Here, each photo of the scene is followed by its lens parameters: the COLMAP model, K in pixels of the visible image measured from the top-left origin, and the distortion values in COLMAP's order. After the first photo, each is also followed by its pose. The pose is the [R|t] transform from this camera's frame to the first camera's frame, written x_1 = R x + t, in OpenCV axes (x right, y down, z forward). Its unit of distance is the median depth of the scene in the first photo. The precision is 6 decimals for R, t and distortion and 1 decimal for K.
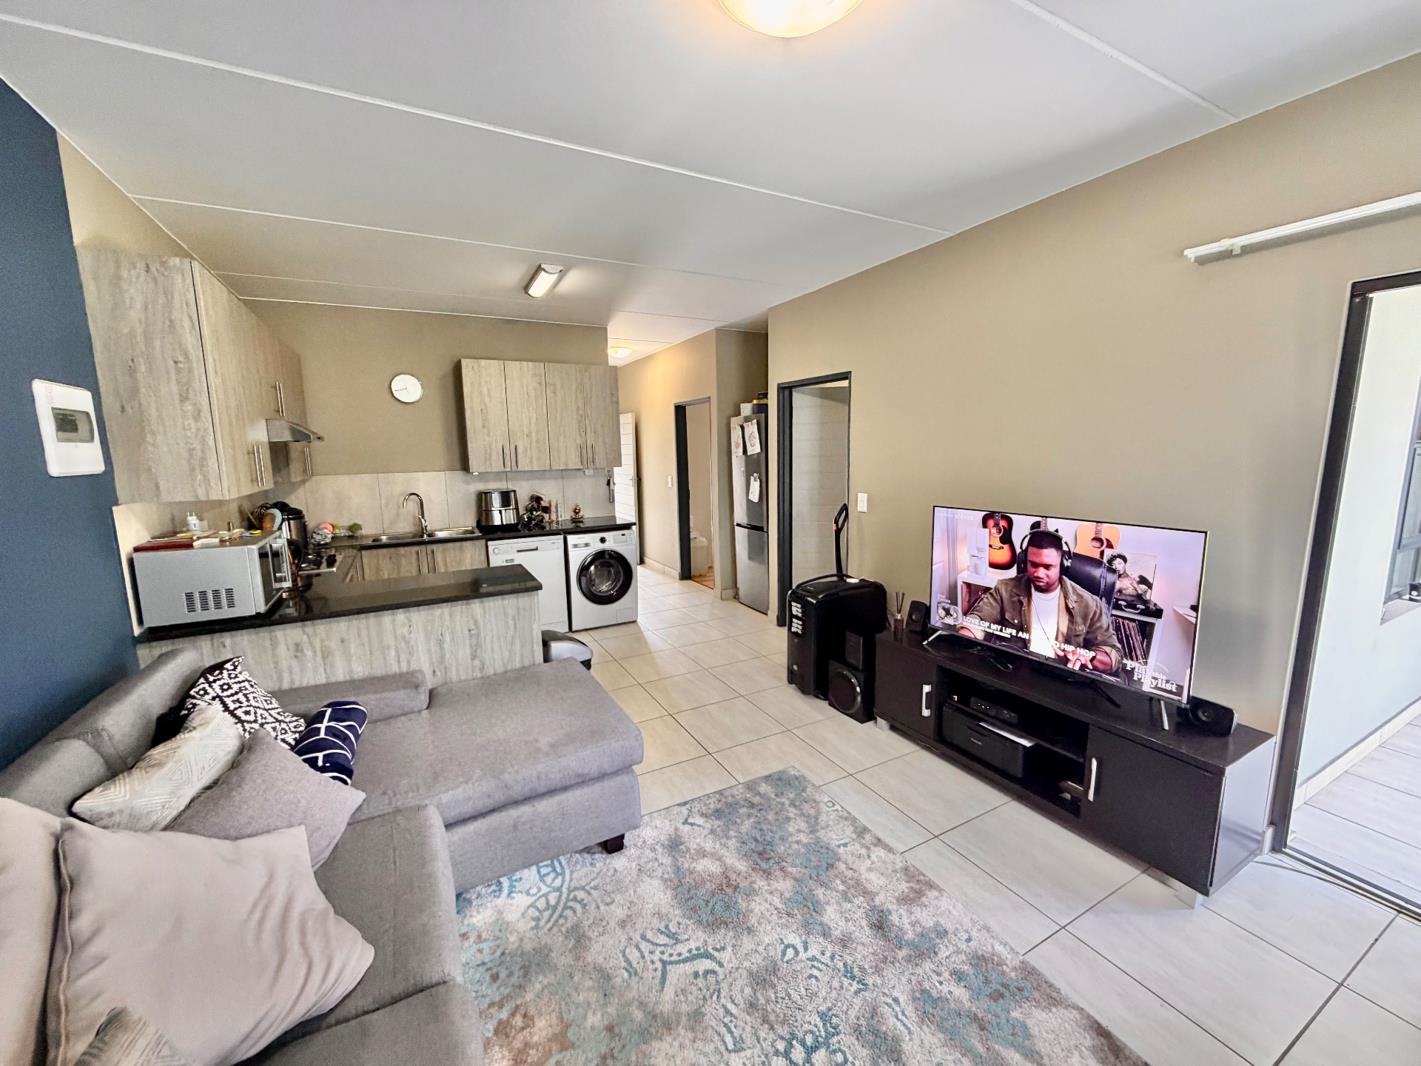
lens RADIAL K [[567.8, 0, 707.3], [0, 567.8, 530.7], [0, 0, 1]] dist [0.000136, -0.000099]
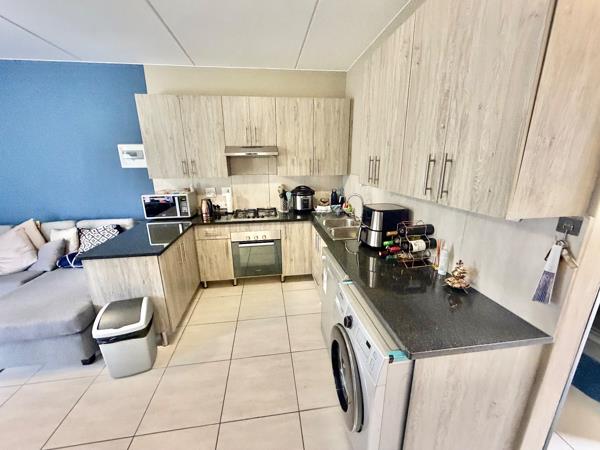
lens RADIAL K [[236.6, 0, 300.0], [0, 236.6, 225.0], [0, 0, 1]] dist [-0.001066, -0.000094]
pose [[-0.336948, 0.271647, -0.901484, 0.065163], [-0.121470, 0.936930, 0.327730, -0.335974], [0.933655, 0.219932, -0.282700, 2.179546]]
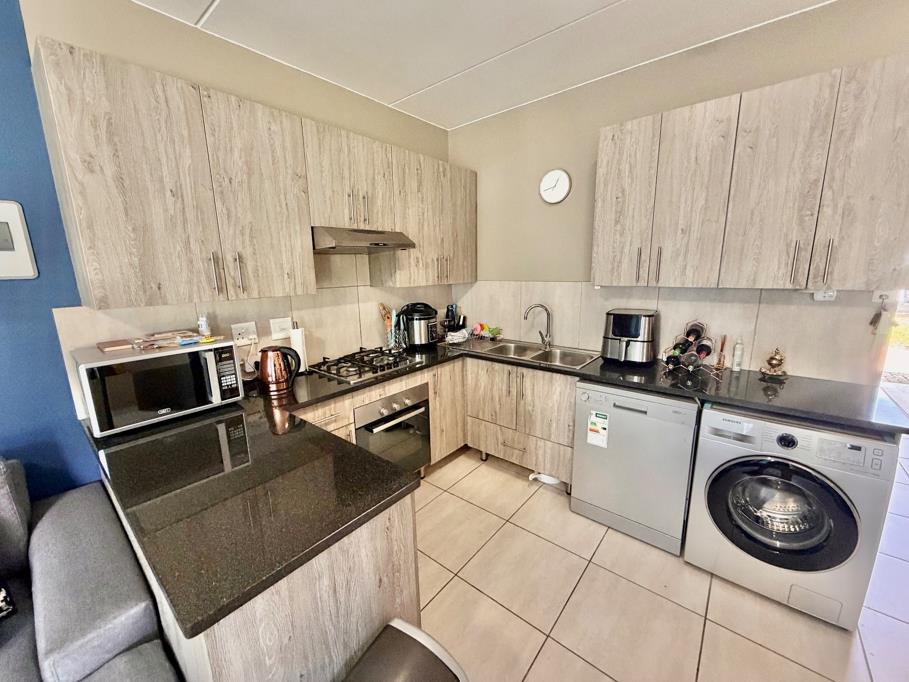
lens RADIAL K [[363.2, 0, 452.5], [0, 363.2, 339.5], [0, 0, 1]] dist [0.000136, -0.000099]
pose [[0.383386, 0.192543, -0.903295, -0.066066], [-0.122877, 0.979967, 0.156733, -0.177721], [0.915378, 0.050905, 0.399365, 1.330844]]
